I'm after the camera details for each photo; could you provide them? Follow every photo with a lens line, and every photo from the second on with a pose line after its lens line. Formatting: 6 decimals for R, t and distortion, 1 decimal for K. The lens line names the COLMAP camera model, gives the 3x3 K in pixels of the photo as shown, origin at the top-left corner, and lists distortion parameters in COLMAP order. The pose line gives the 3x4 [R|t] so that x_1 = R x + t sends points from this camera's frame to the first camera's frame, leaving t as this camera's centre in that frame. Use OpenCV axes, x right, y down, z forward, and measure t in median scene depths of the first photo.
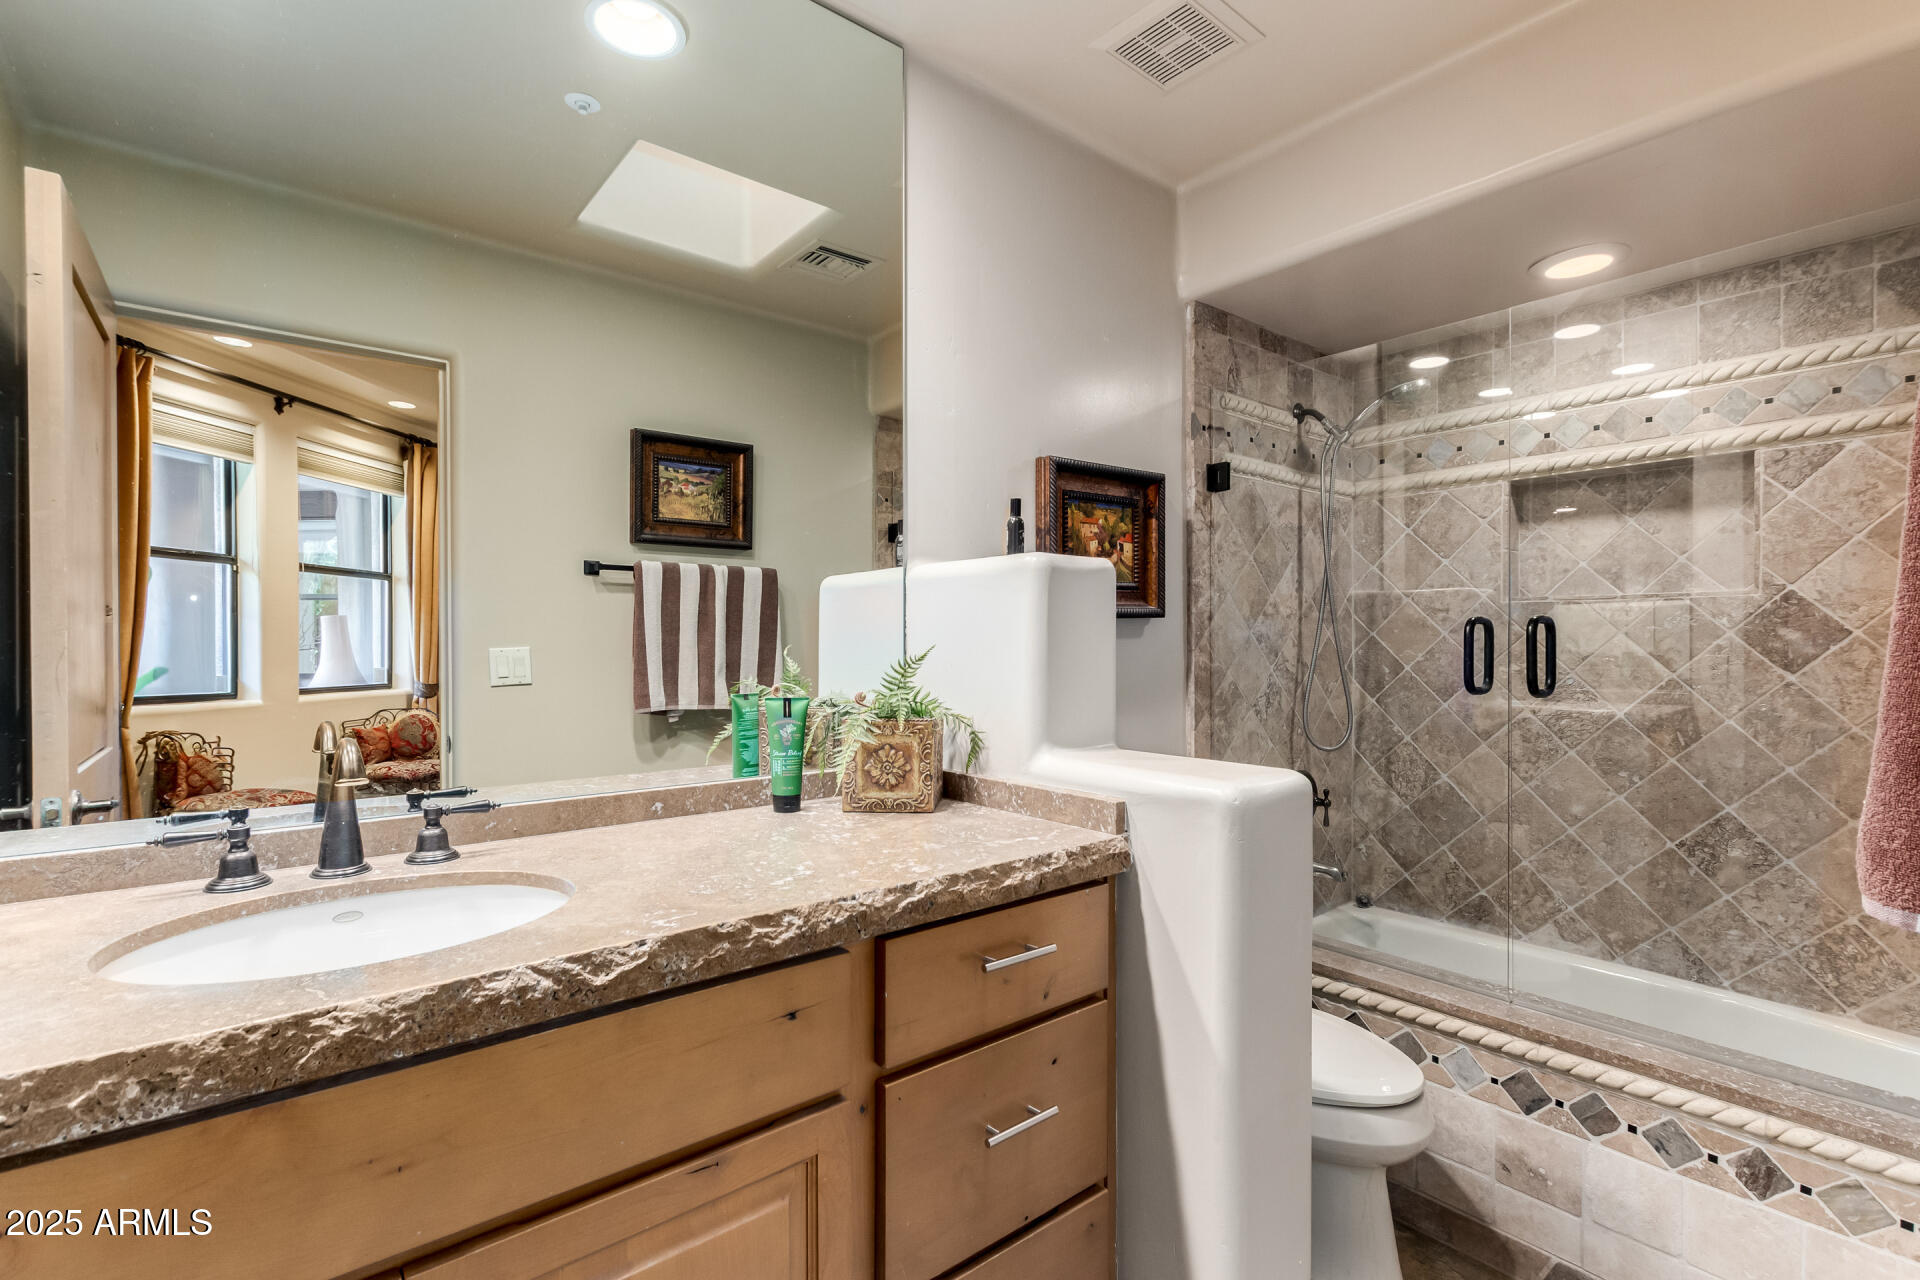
lens RADIAL K [[863.0, 0, 943.2], [0, 863.0, 645.5], [0, 0, 1]] dist [0.003310, -0.003974]
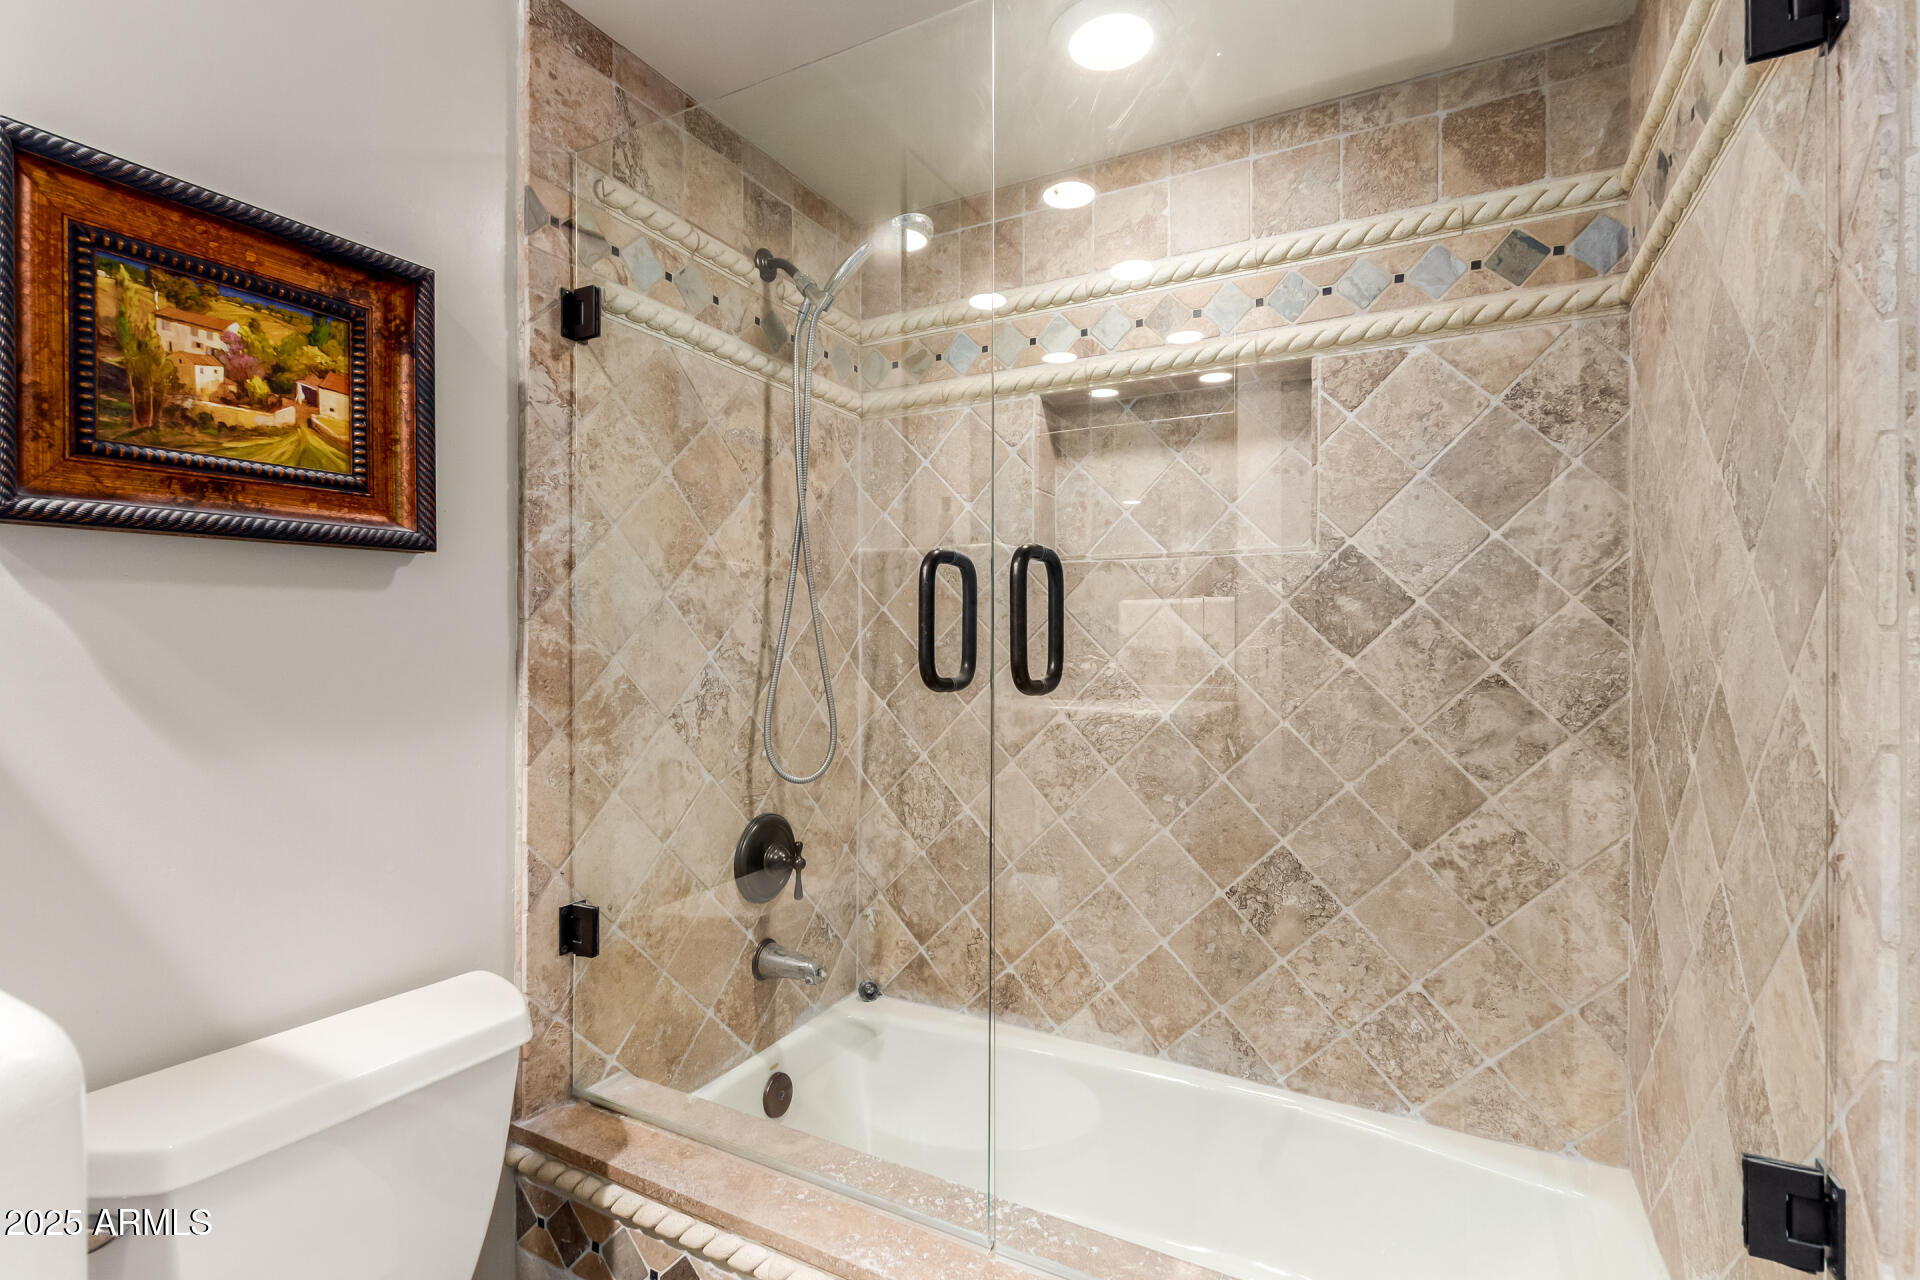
lens RADIAL K [[863.0, 0, 964.8], [0, 863.0, 643.5], [0, 0, 1]] dist [0.003310, -0.003974]
pose [[0.914512, 0.006802, 0.404502, 0.327702], [-0.003663, 0.999957, -0.008533, 0.024546], [-0.404543, 0.006322, 0.914497, 0.393615]]
